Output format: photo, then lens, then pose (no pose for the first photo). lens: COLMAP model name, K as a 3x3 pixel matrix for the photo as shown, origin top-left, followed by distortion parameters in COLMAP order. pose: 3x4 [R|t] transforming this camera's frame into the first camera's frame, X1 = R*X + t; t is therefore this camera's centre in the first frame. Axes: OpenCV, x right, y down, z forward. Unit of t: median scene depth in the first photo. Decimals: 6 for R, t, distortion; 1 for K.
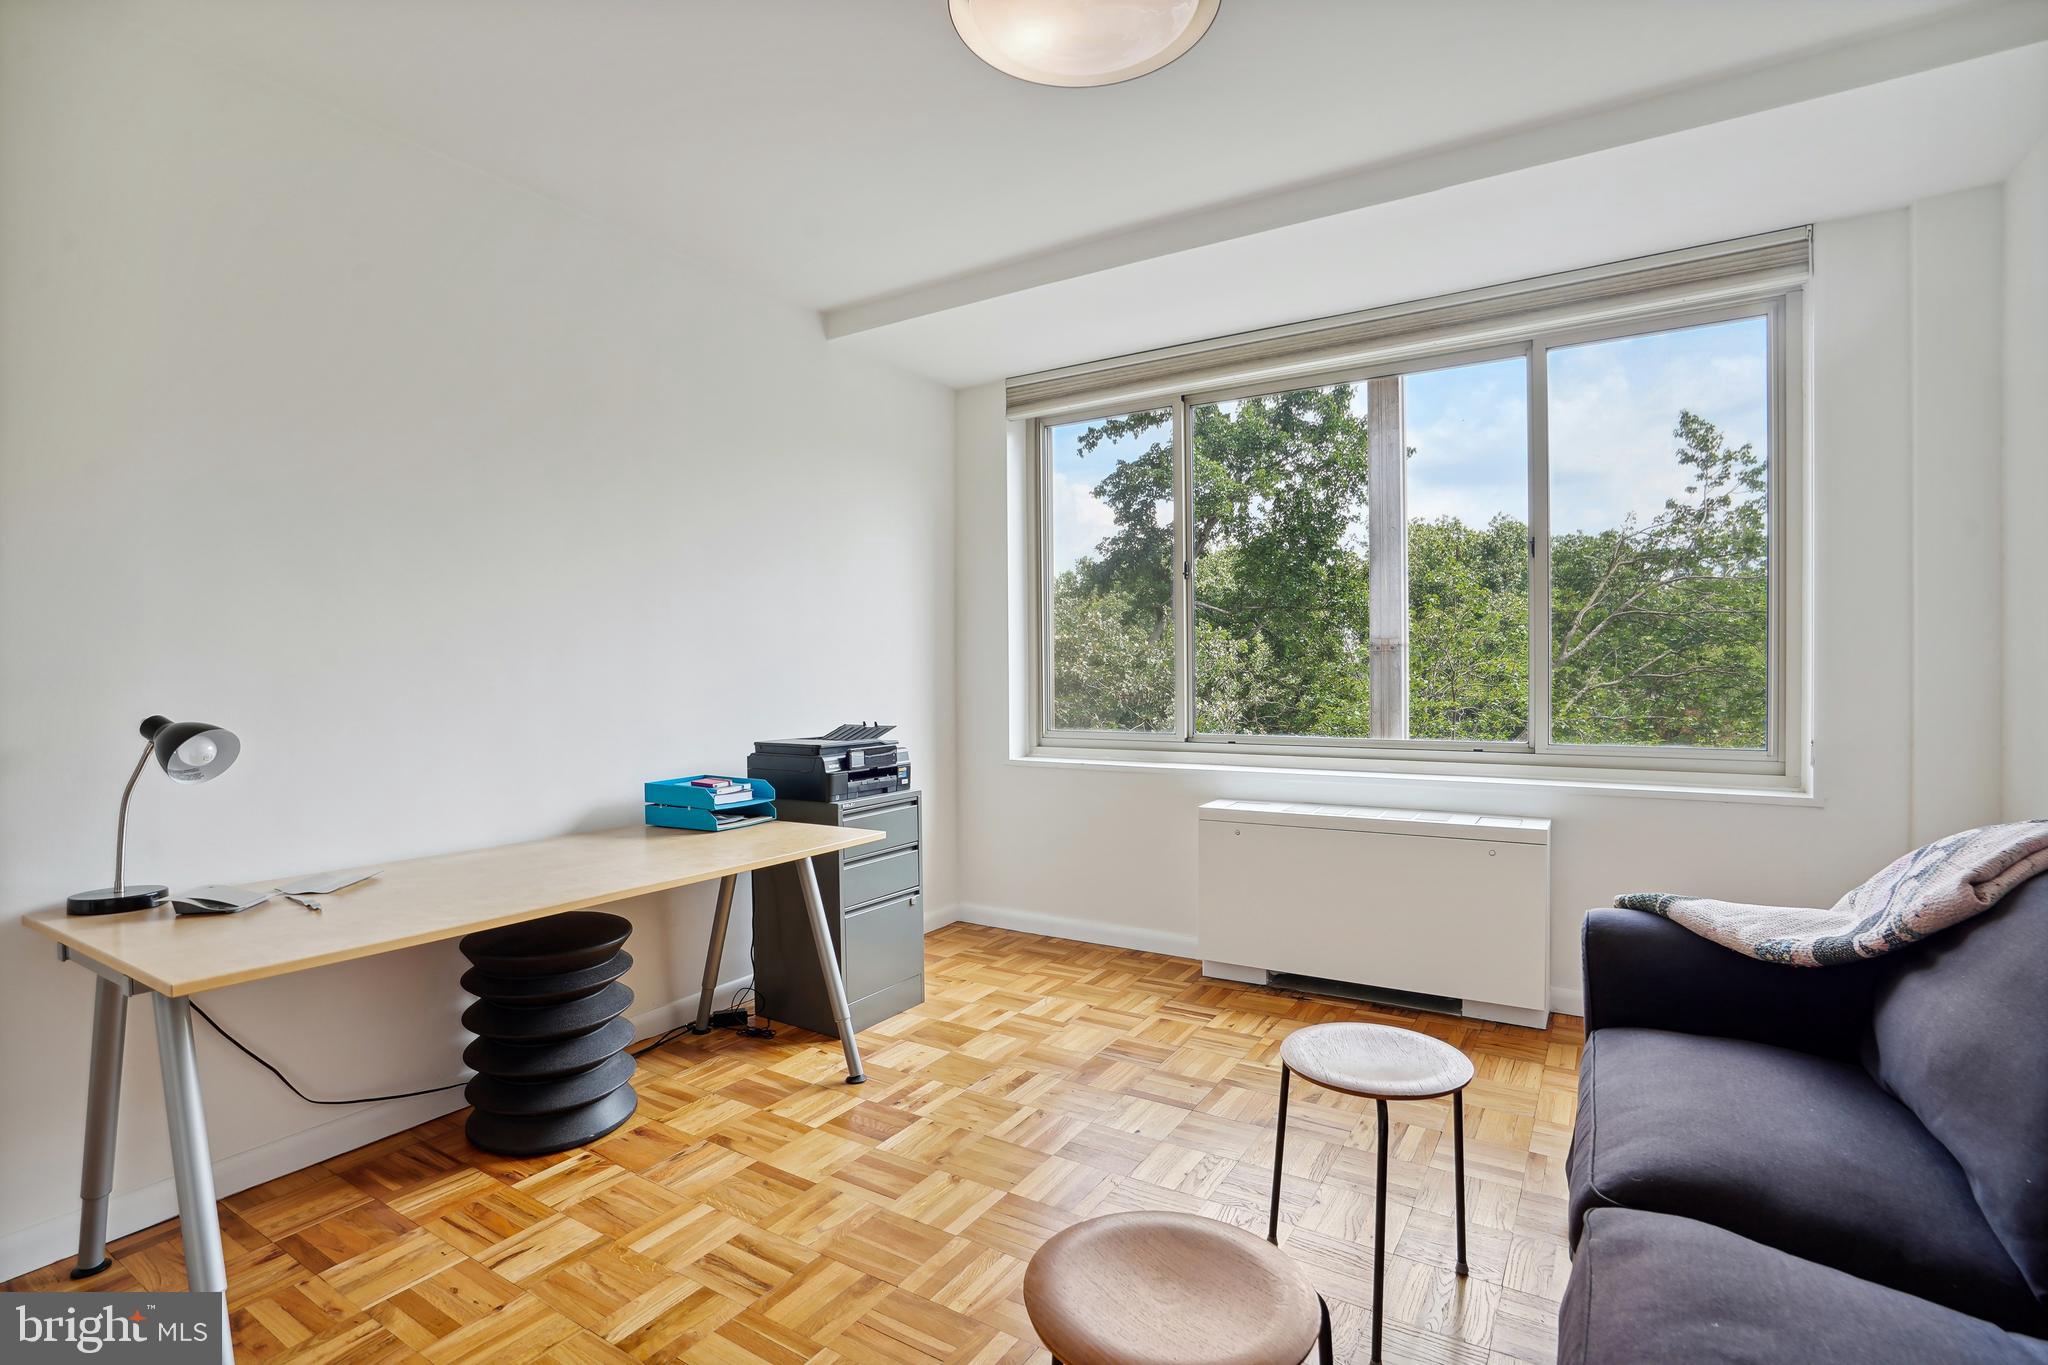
lens RADIAL K [[997.8, 0, 1024.0], [0, 997.8, 682.5], [0, 0, 1]] dist [-0.004997, -0.000081]
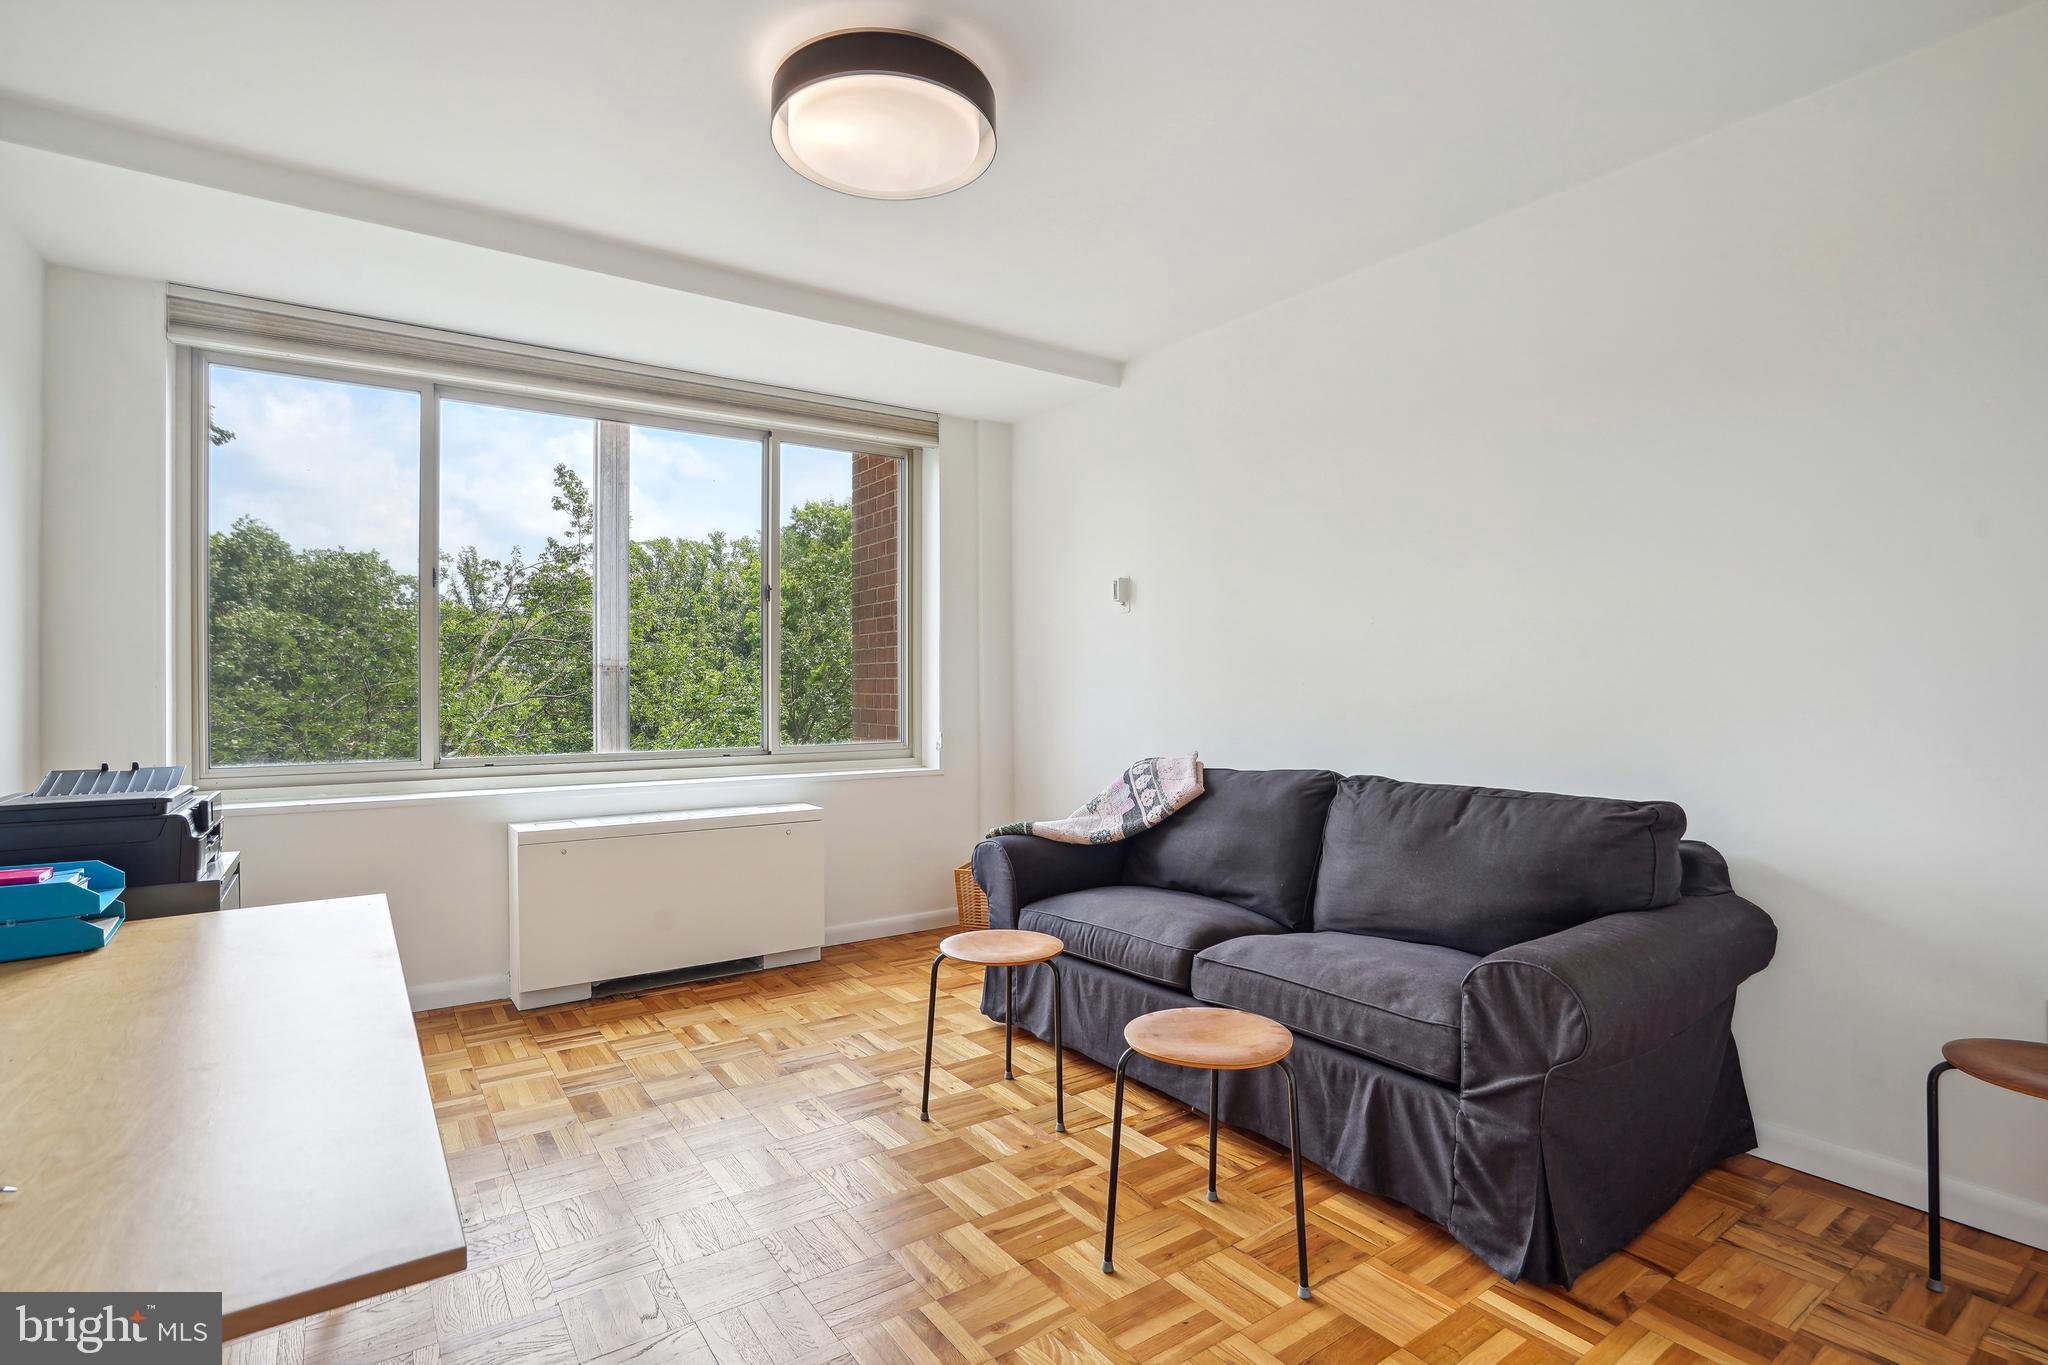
lens RADIAL K [[997.8, 0, 1024.0], [0, 997.8, 682.5], [0, 0, 1]] dist [-0.004997, -0.000081]
pose [[0.406616, 0.009976, 0.913545, -0.519188], [0.010271, 0.999827, -0.015489, 0.001873], [-0.913542, 0.015681, 0.406443, 0.182427]]
